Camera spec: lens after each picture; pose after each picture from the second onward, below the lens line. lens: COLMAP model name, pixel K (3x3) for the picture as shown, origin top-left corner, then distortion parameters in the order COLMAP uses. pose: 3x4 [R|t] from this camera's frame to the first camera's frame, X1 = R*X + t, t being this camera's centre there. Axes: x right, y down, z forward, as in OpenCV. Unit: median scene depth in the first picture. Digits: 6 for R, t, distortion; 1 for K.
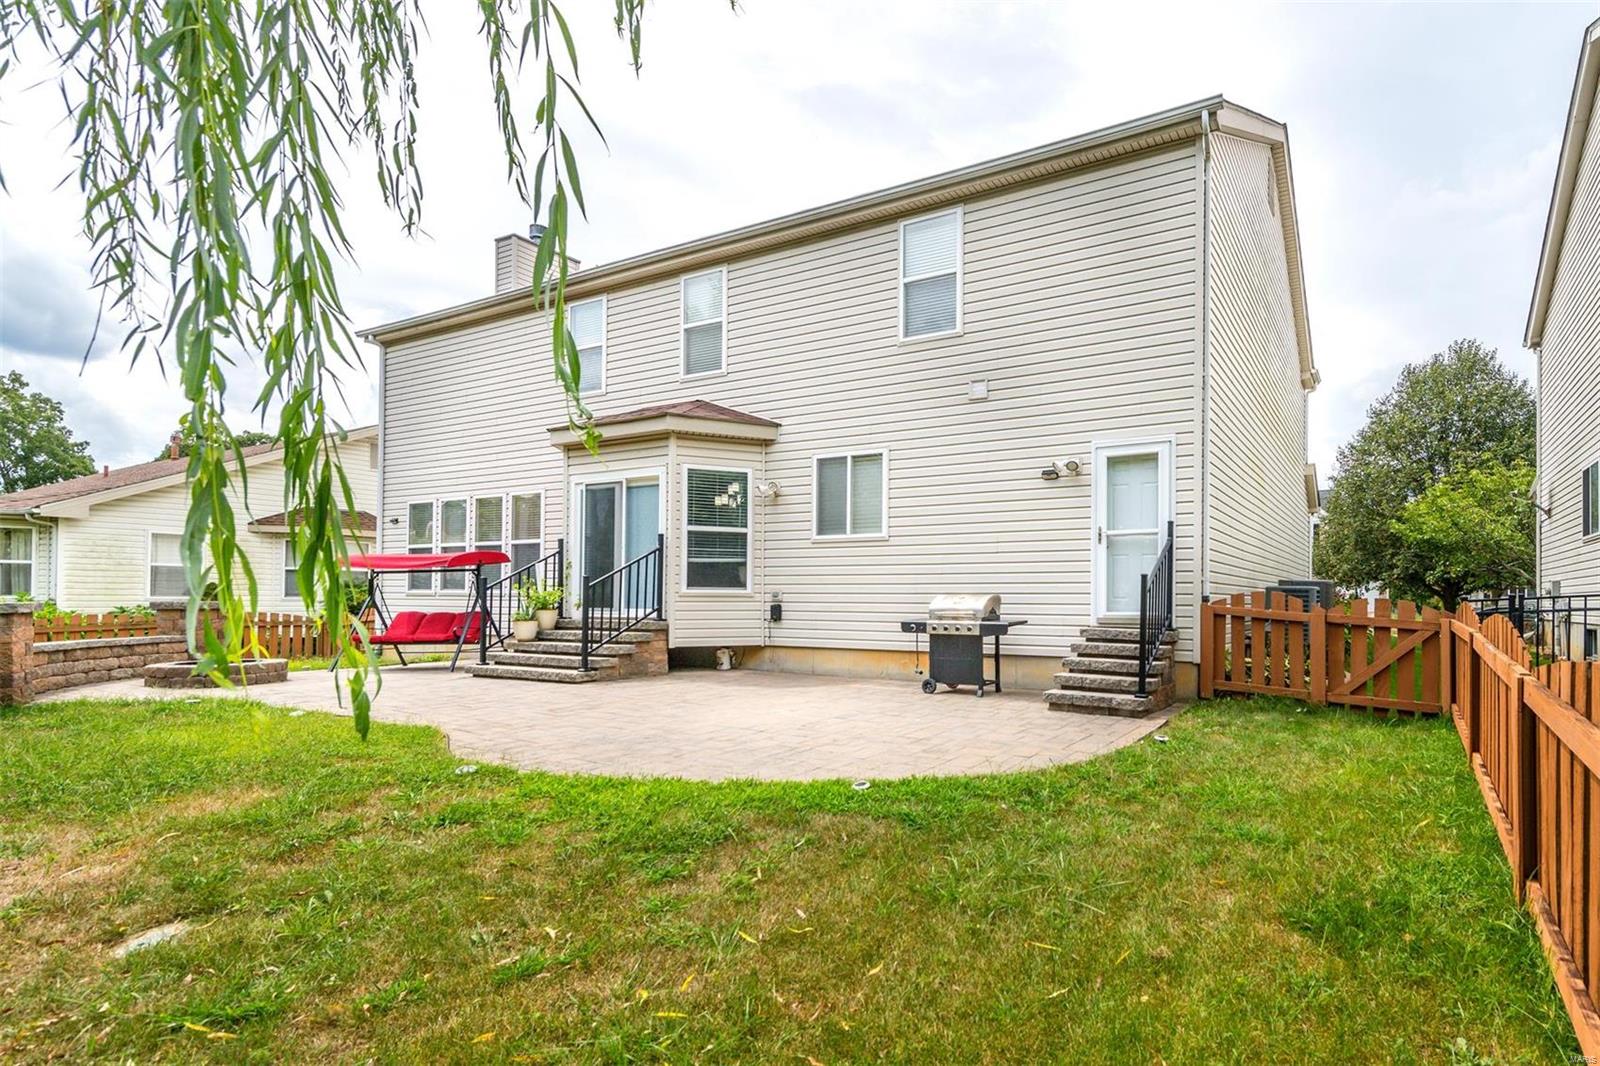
lens RADIAL K [[895.7, 0, 802.4], [0, 895.7, 599.8], [0, 0, 1]] dist [0.002434, 0.000037]
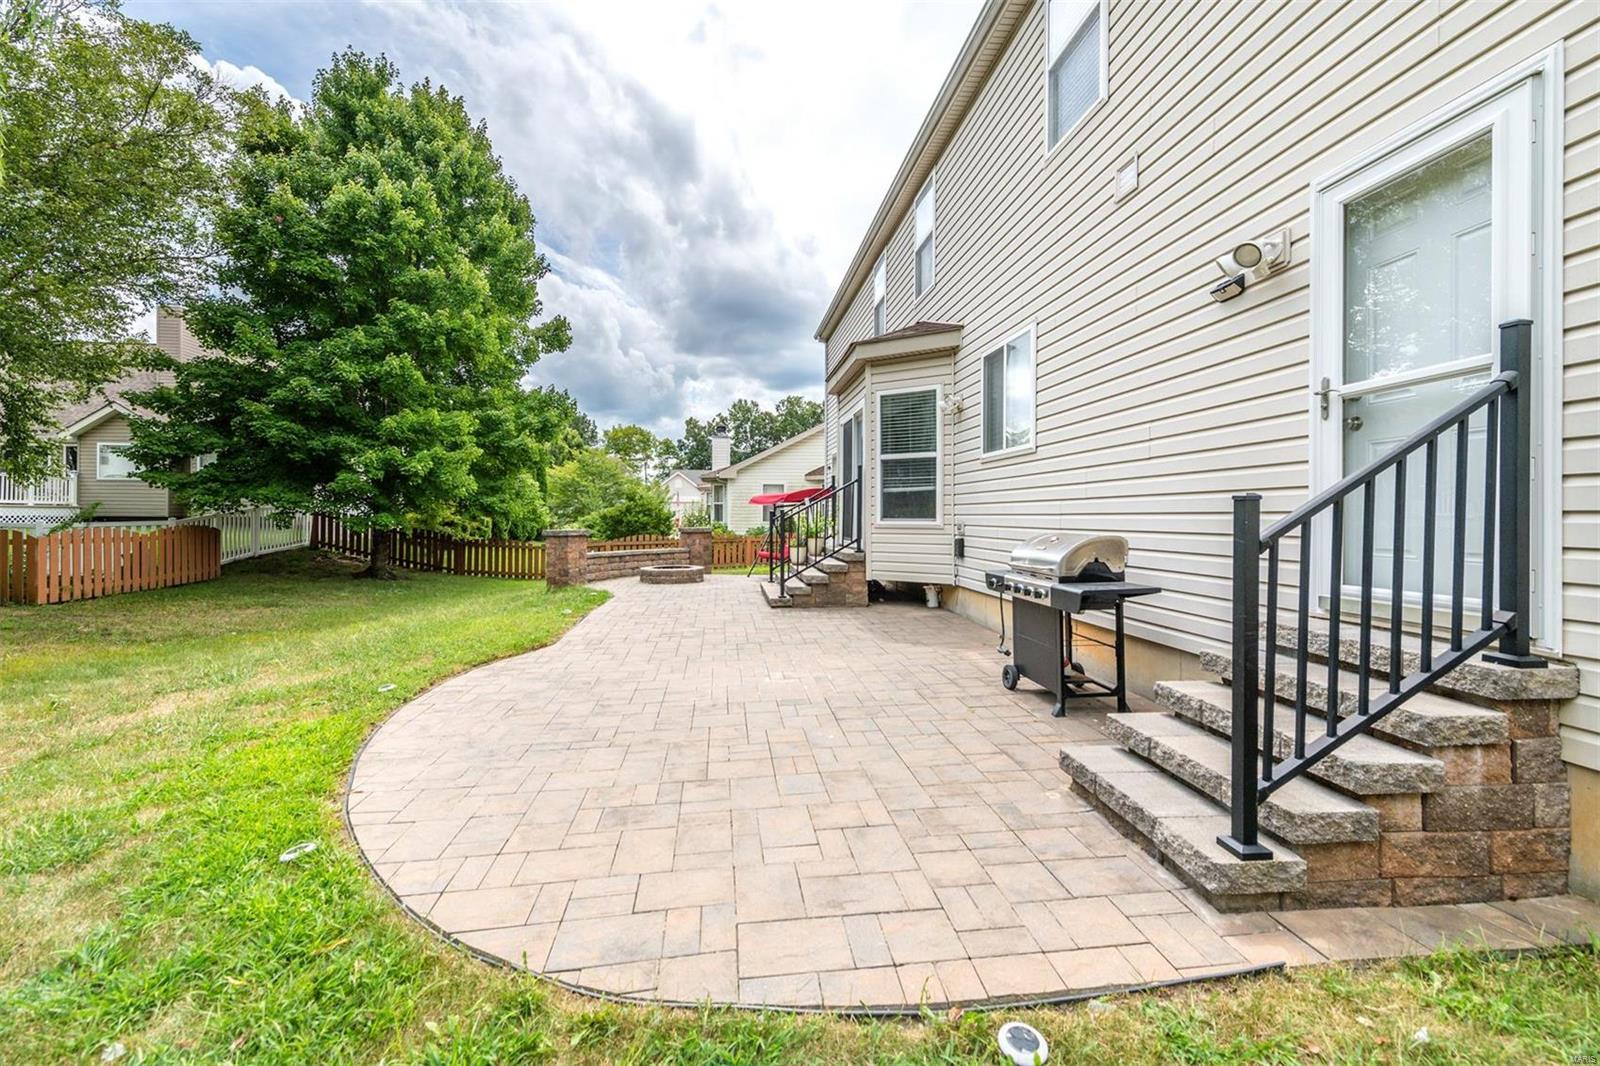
lens RADIAL K [[608.9, 0, 796.1], [0, 608.9, 523.3], [0, 0, 1]] dist [-0.000499, -0.000277]
pose [[0.639057, 0.001281, -0.769158, 0.318335], [0.006843, 0.999950, 0.007350, -0.014430], [0.769129, -0.009960, 0.639016, 0.509230]]
